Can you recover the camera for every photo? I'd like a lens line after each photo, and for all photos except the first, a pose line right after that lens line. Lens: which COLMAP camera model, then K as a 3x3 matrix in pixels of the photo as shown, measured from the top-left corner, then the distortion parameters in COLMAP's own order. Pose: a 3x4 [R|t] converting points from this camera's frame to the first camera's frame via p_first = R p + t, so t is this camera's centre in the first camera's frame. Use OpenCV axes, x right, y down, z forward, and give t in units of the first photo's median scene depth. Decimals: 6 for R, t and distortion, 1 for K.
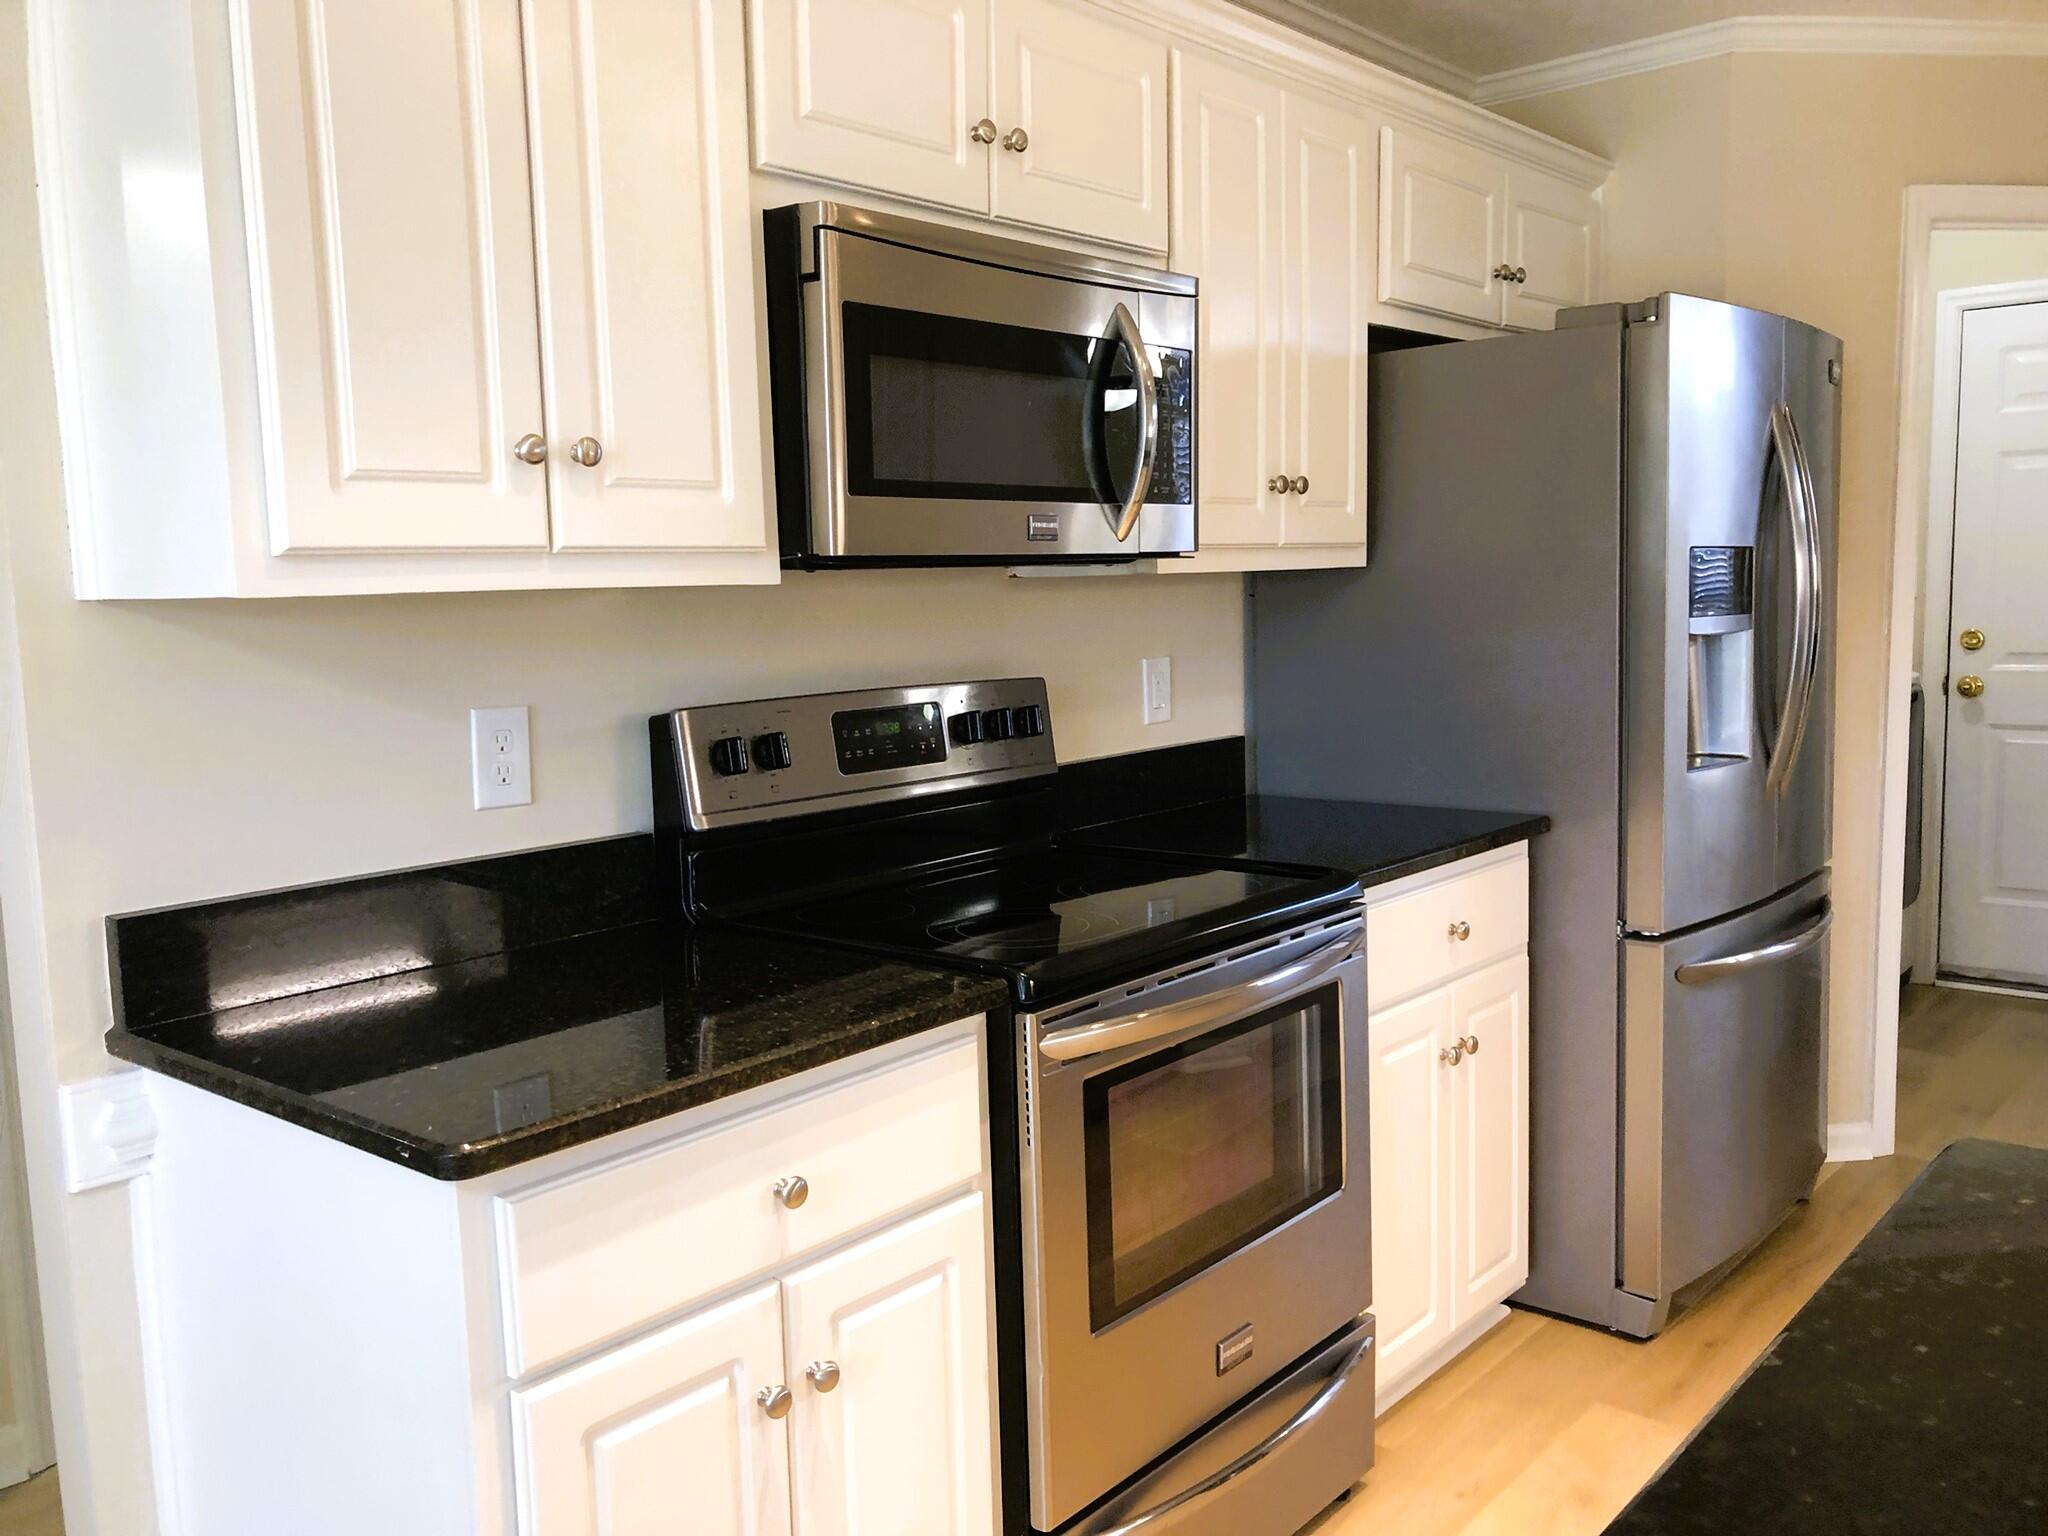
lens RADIAL K [[1795.5, 0, 1027.0], [0, 1795.5, 759.8], [0, 0, 1]] dist [0.018924, -0.003776]
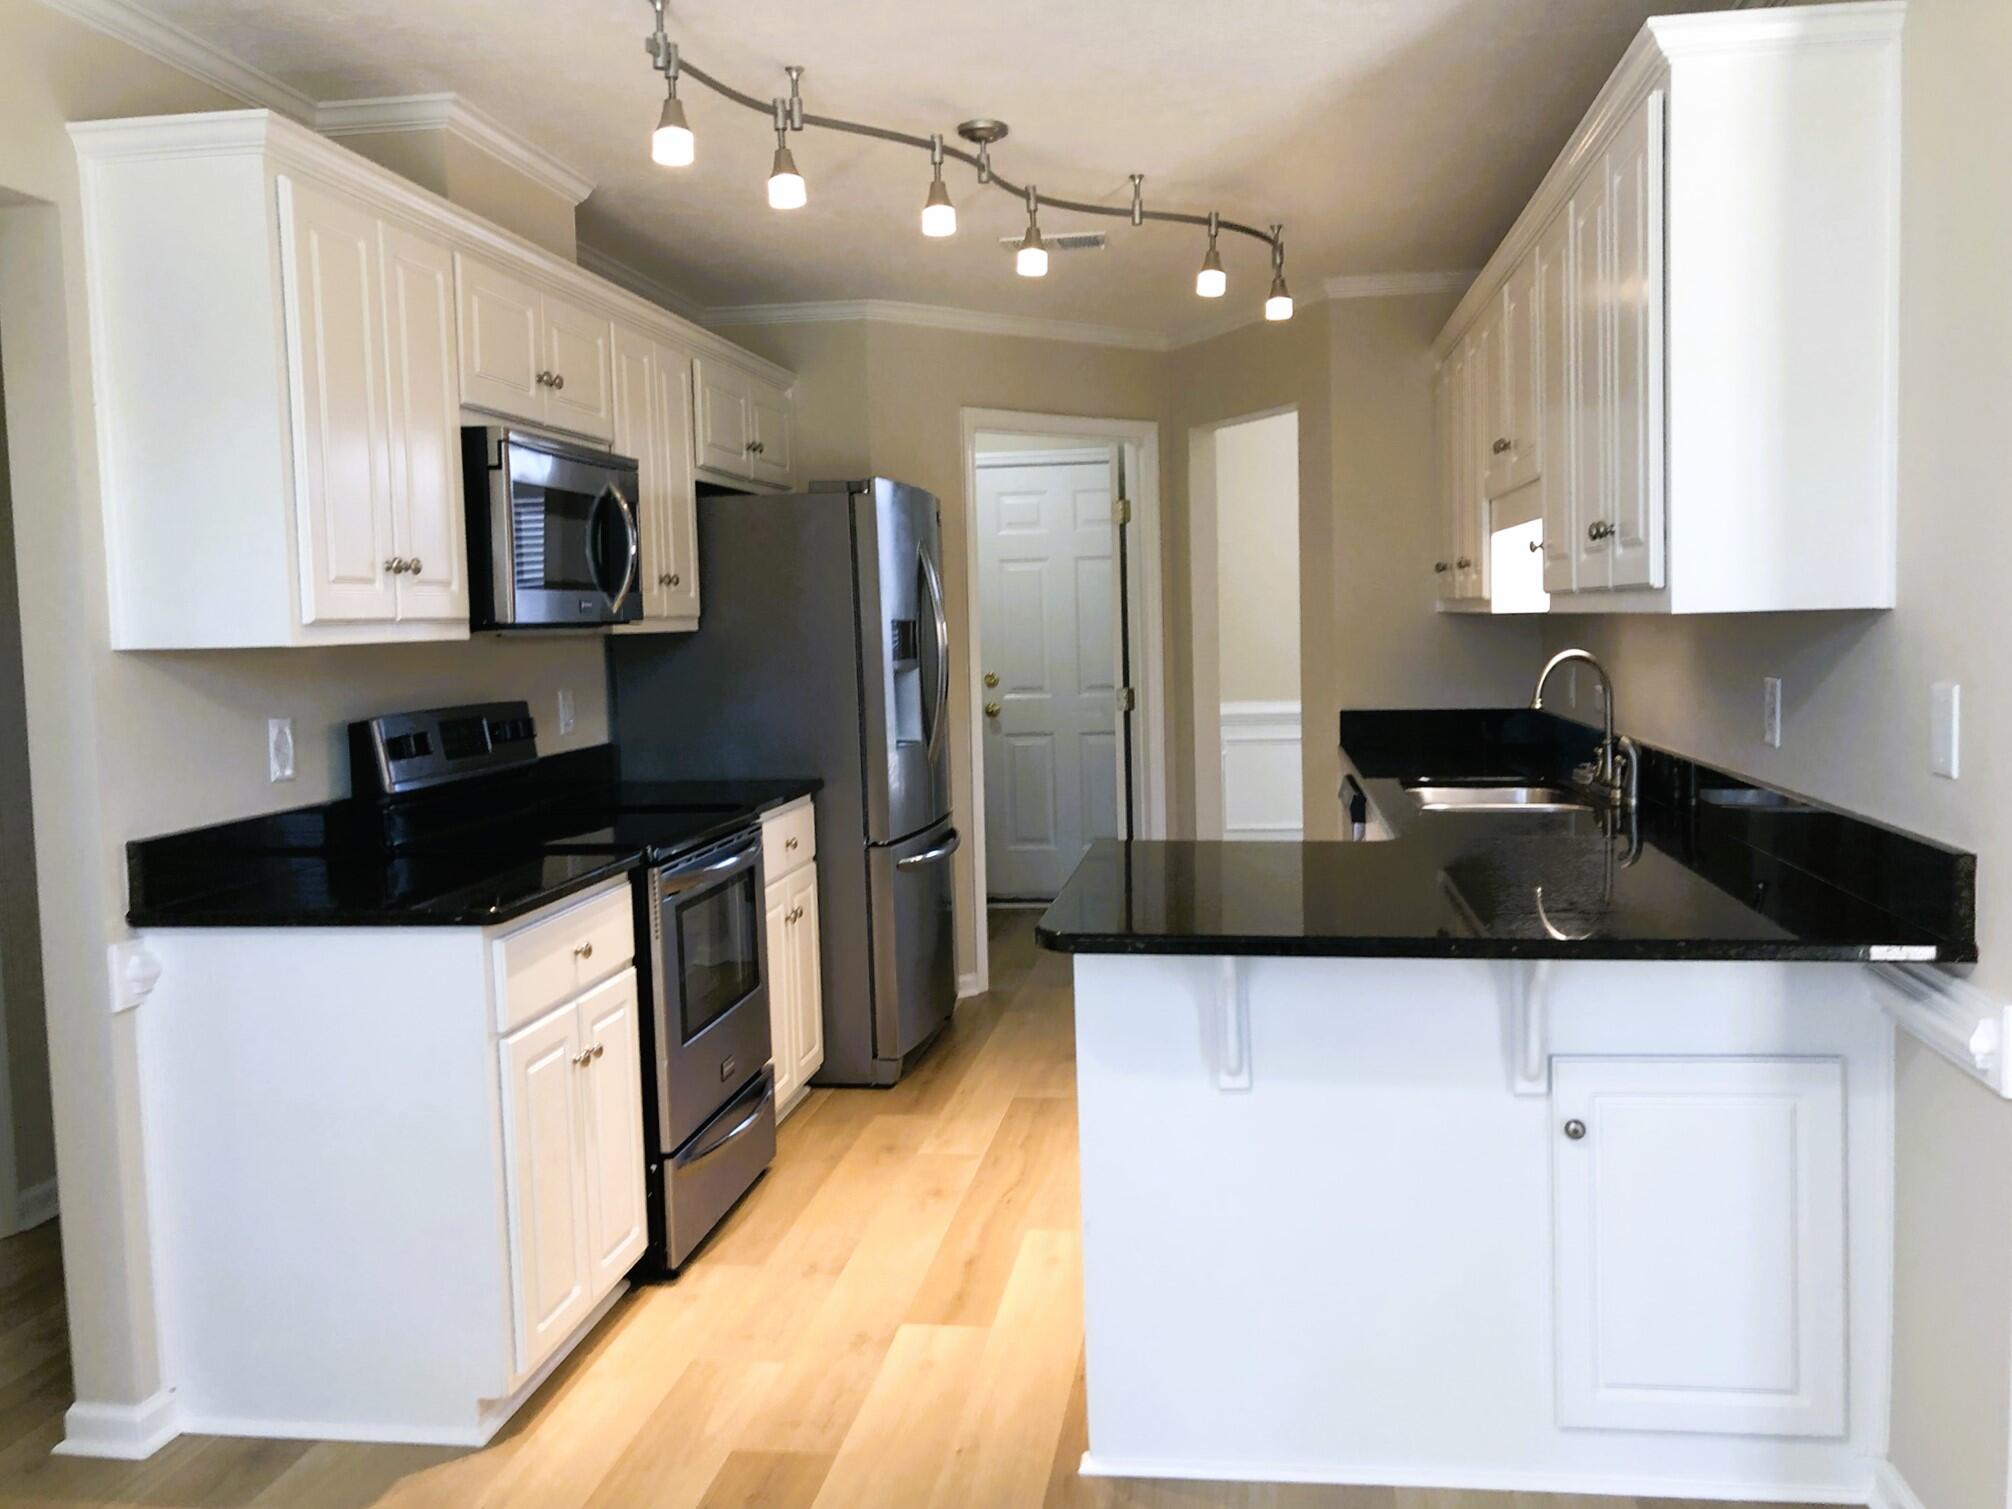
lens RADIAL K [[1769.4, 0, 1006.0], [0, 1769.4, 754.5], [0, 0, 1]] dist [-0.001894, -0.019933]
pose [[0.858200, -0.041869, 0.511605, -0.423386], [0.064059, 0.997612, -0.025814, 0.065340], [-0.509302, 0.054926, 0.858833, -0.524056]]
